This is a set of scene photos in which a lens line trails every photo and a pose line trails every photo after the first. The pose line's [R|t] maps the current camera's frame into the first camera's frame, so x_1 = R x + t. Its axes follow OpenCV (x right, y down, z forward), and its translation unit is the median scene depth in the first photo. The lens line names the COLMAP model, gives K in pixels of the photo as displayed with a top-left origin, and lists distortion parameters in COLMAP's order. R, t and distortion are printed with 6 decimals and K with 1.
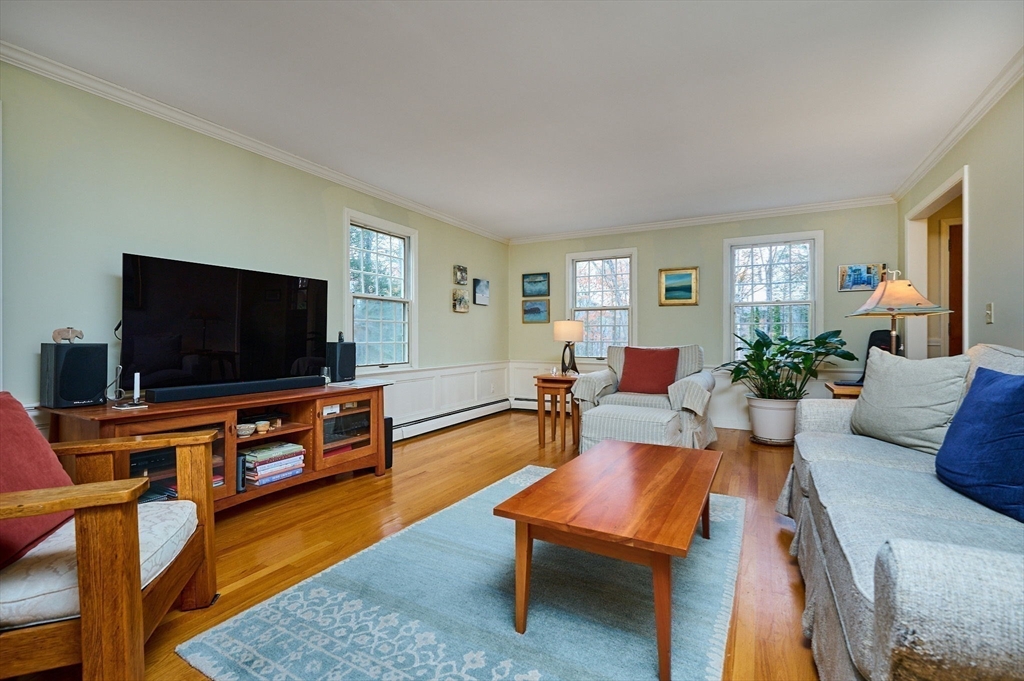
lens RADIAL K [[444.8, 0, 523.3], [0, 444.8, 337.5], [0, 0, 1]] dist [0.001089, 0.000223]
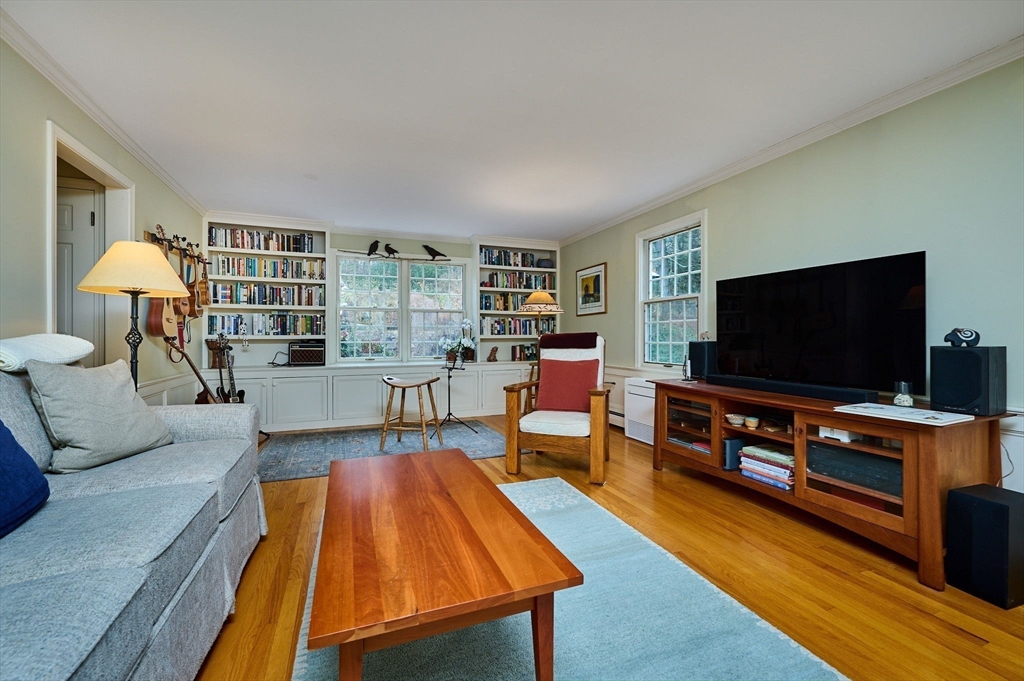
lens RADIAL K [[444.8, 0, 523.3], [0, 444.8, 337.5], [0, 0, 1]] dist [0.001089, 0.000223]
pose [[-0.646150, 0.001103, -0.763209, 0.549753], [-0.001634, 0.999995, 0.002828, -0.003322], [0.763209, 0.003074, -0.646145, 1.230160]]
